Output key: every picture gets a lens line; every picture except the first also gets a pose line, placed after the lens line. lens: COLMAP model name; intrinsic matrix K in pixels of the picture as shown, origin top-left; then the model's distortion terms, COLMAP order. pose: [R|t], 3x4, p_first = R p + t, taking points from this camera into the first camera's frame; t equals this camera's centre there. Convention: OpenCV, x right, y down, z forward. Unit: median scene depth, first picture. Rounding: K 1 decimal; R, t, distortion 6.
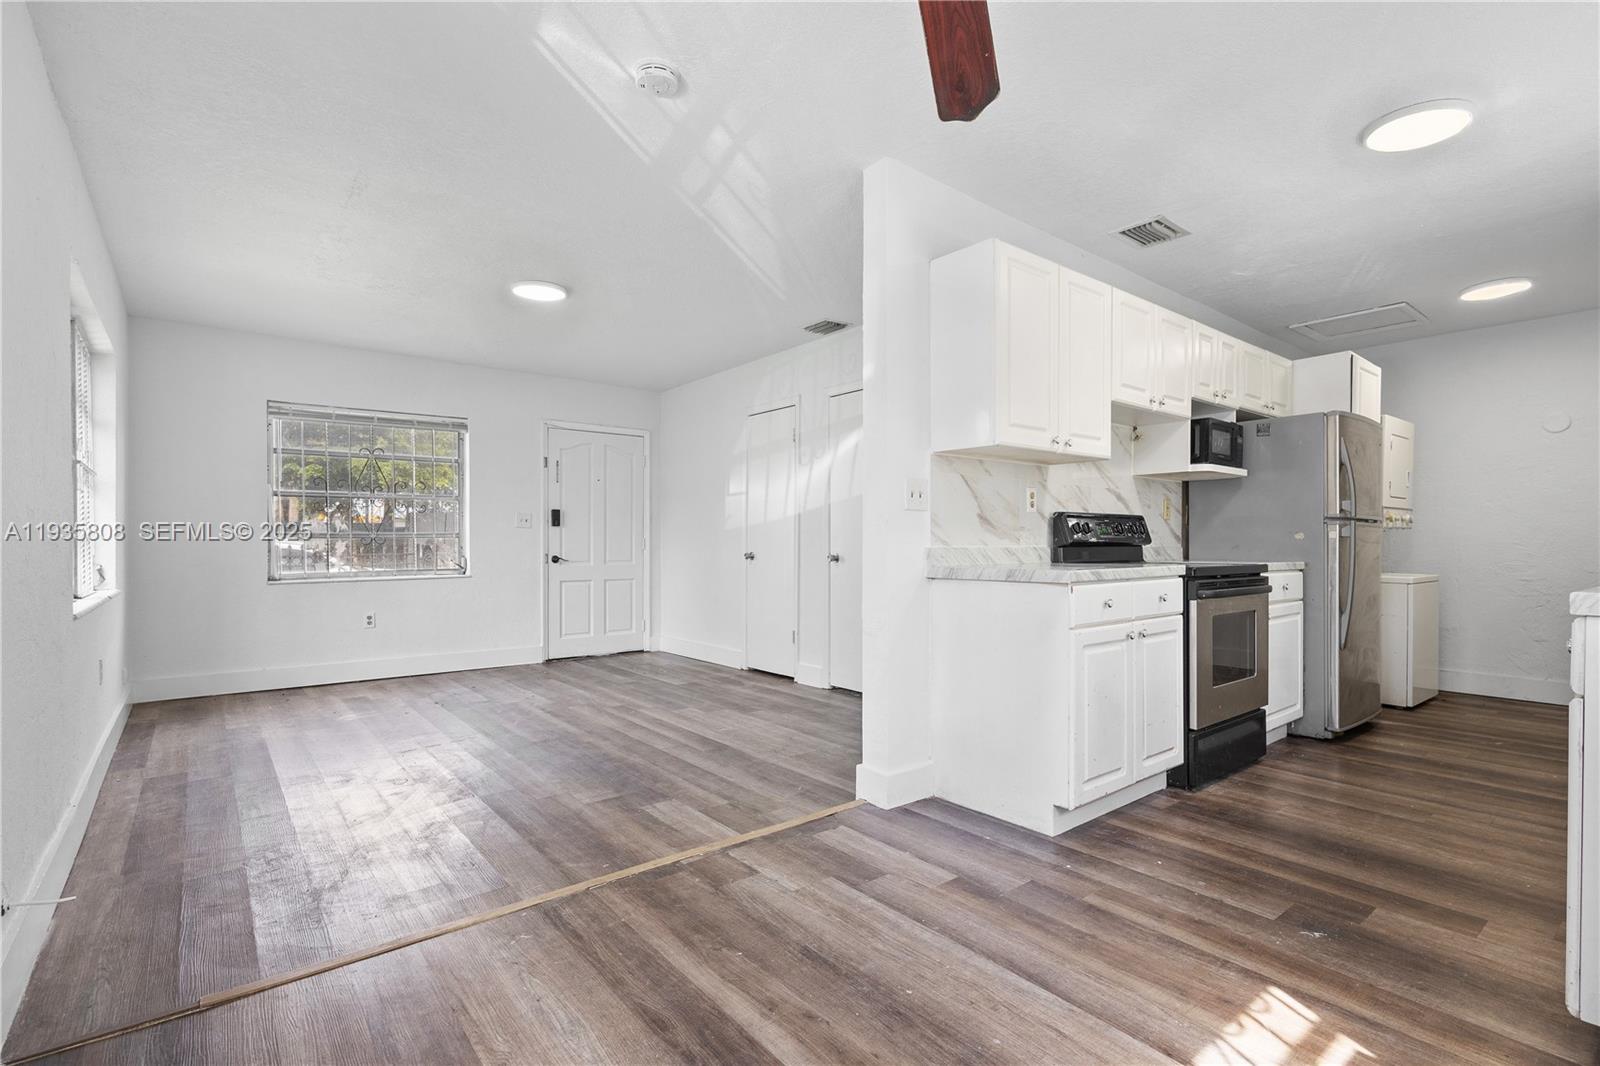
lens RADIAL K [[752.8, 0, 804.5], [0, 752.8, 547.3], [0, 0, 1]] dist [0.011707, 0.000697]
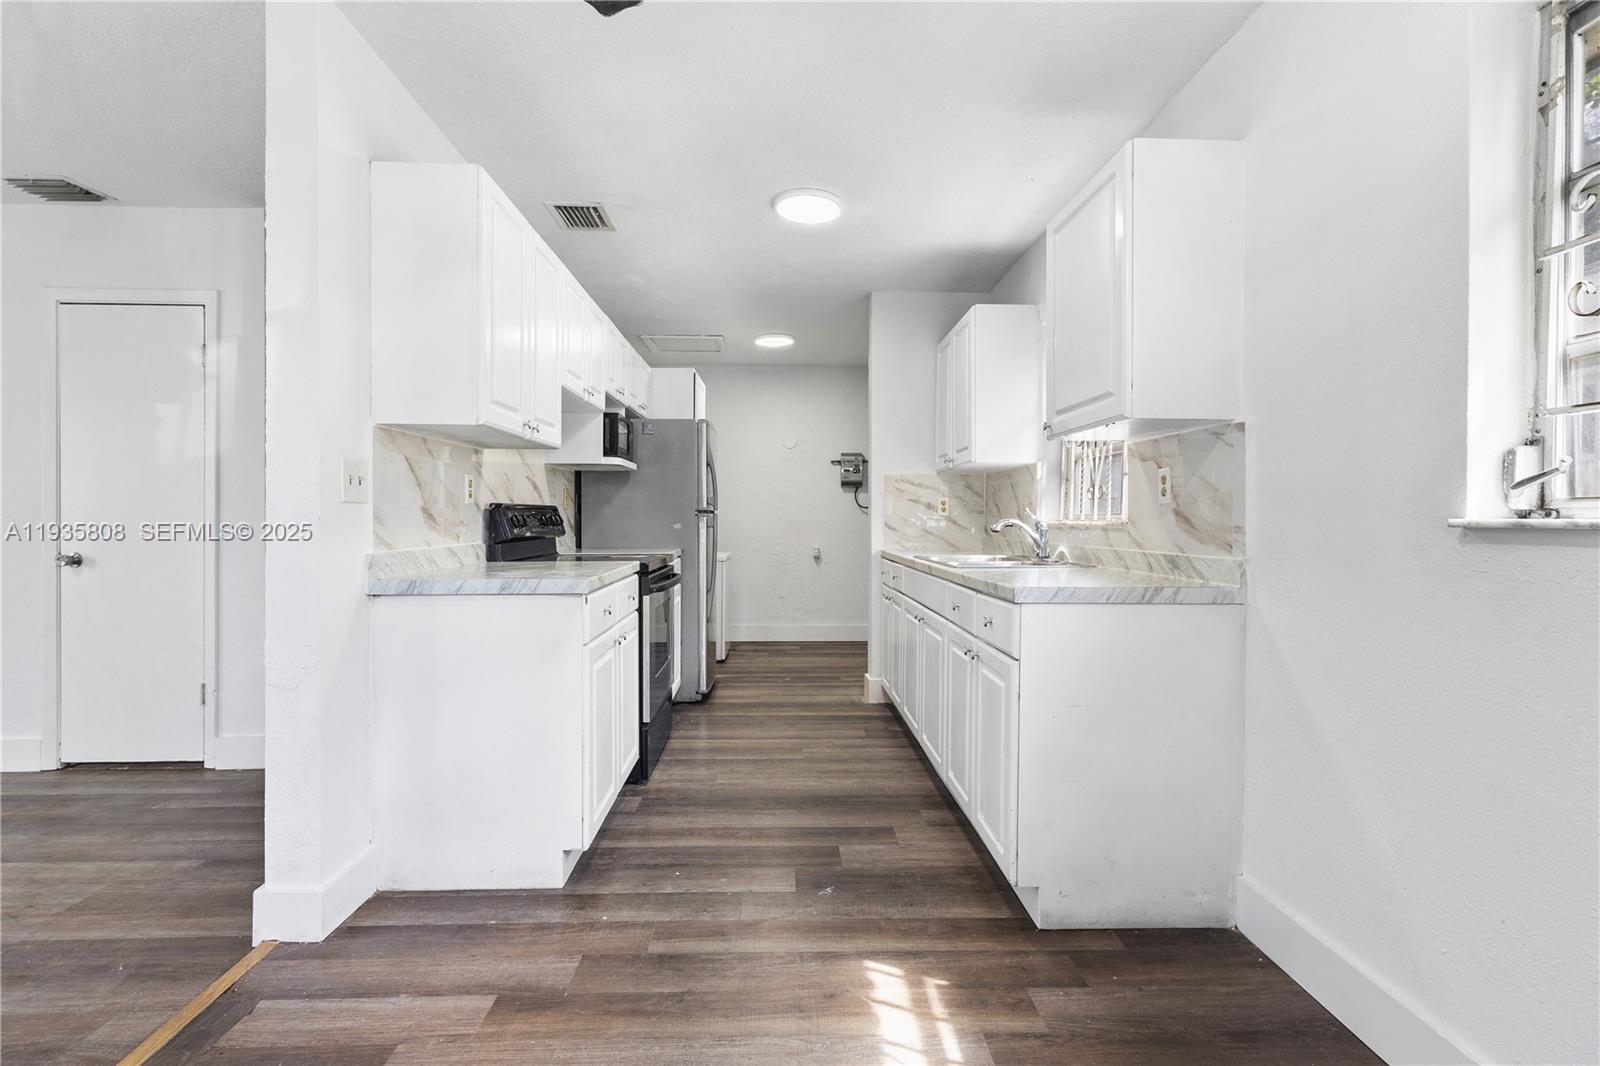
lens RADIAL K [[747.0, 0, 802.3], [0, 747.0, 519.0], [0, 0, 1]] dist [0.003588, 0.001045]
pose [[0.603957, -0.001314, 0.797015, -0.137132], [0.002730, 0.999996, -0.000420, -0.027190], [-0.797012, 0.002430, 0.603959, 0.195787]]
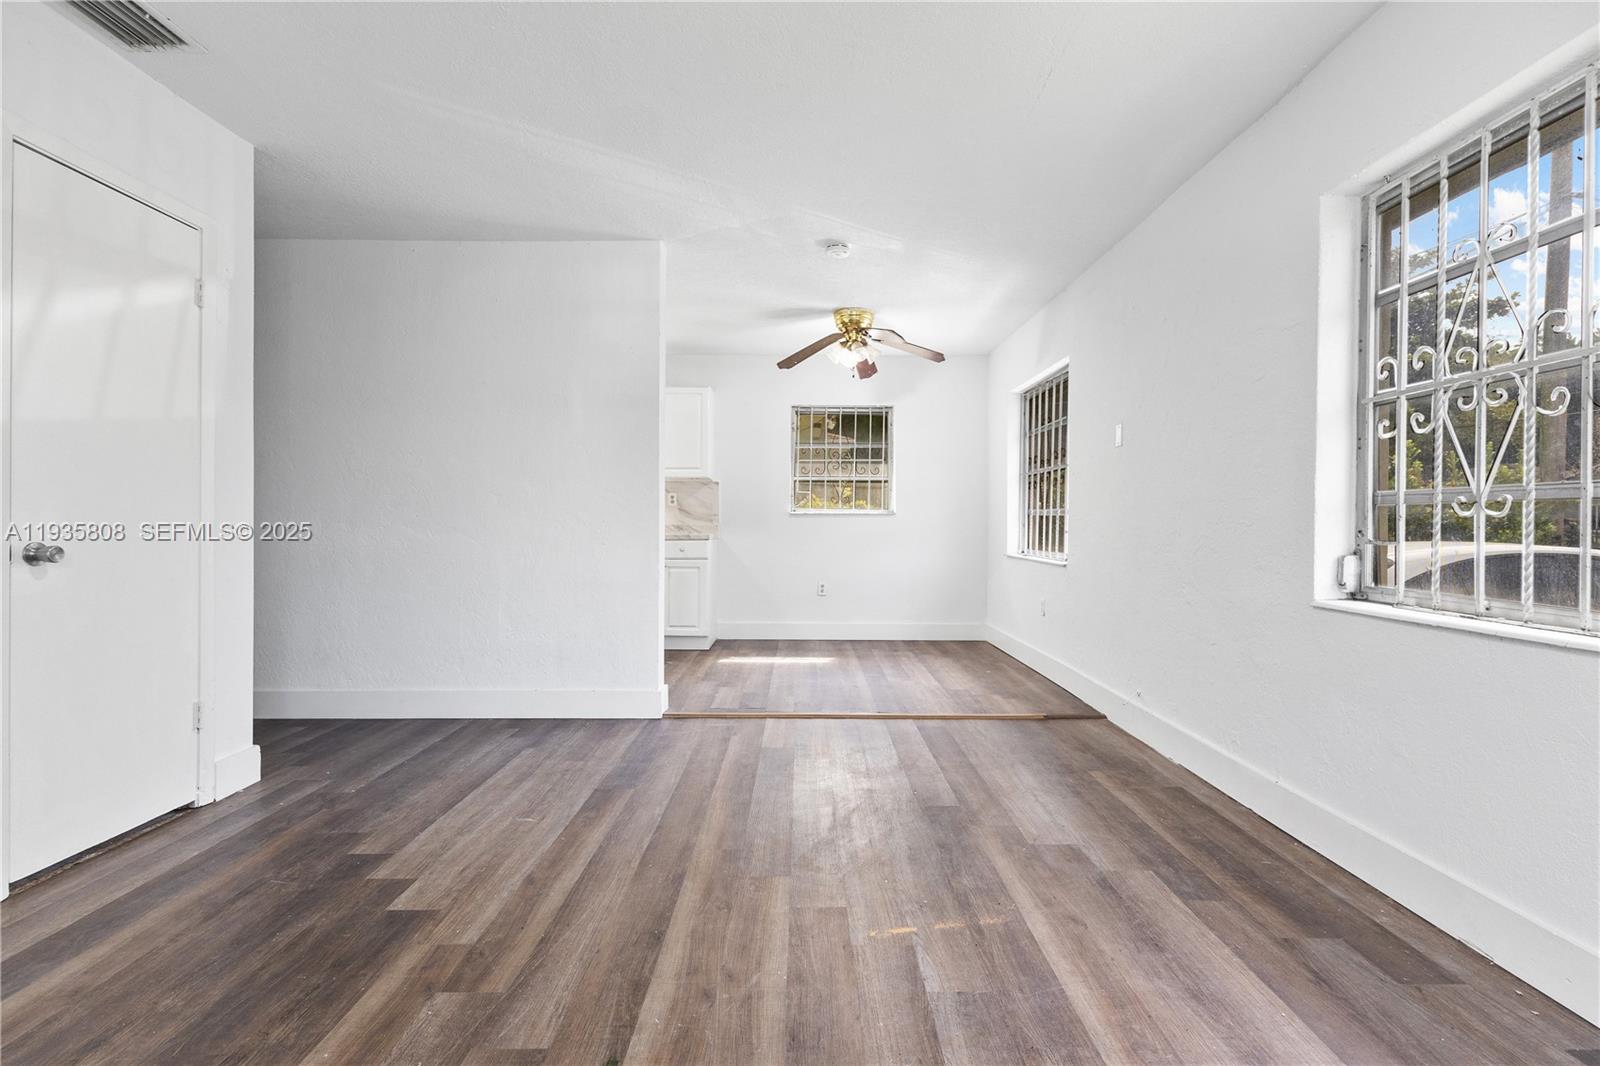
lens RADIAL K [[747.0, 0, 802.3], [0, 747.0, 519.0], [0, 0, 1]] dist [0.003588, 0.001045]
pose [[-0.779580, 0.002307, 0.626298, -0.794532], [0.001250, 0.999997, -0.002127, -0.004828], [-0.626301, -0.000875, -0.779581, 1.582335]]
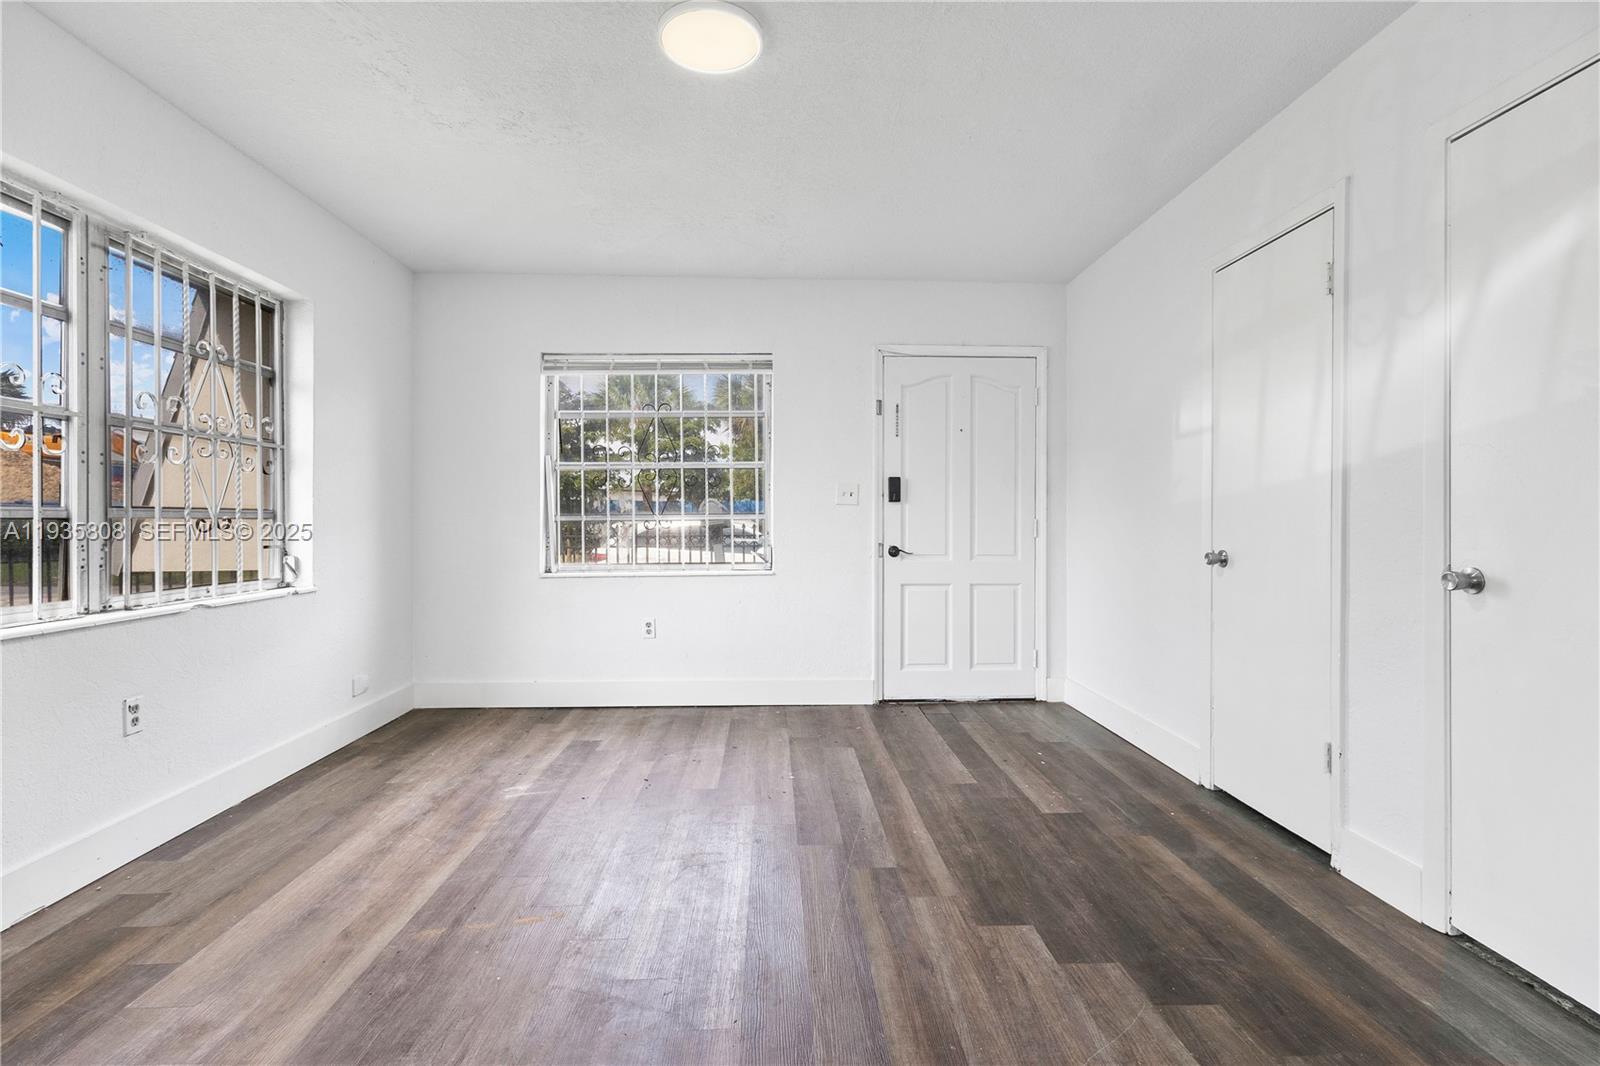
lens RADIAL K [[747.0, 0, 802.3], [0, 747.0, 519.0], [0, 0, 1]] dist [0.003588, 0.001045]
pose [[0.806033, 0.000635, -0.591871, -0.006635], [-0.003825, 0.999984, -0.004137, -0.018663], [0.591858, 0.005598, 0.806022, 0.780952]]
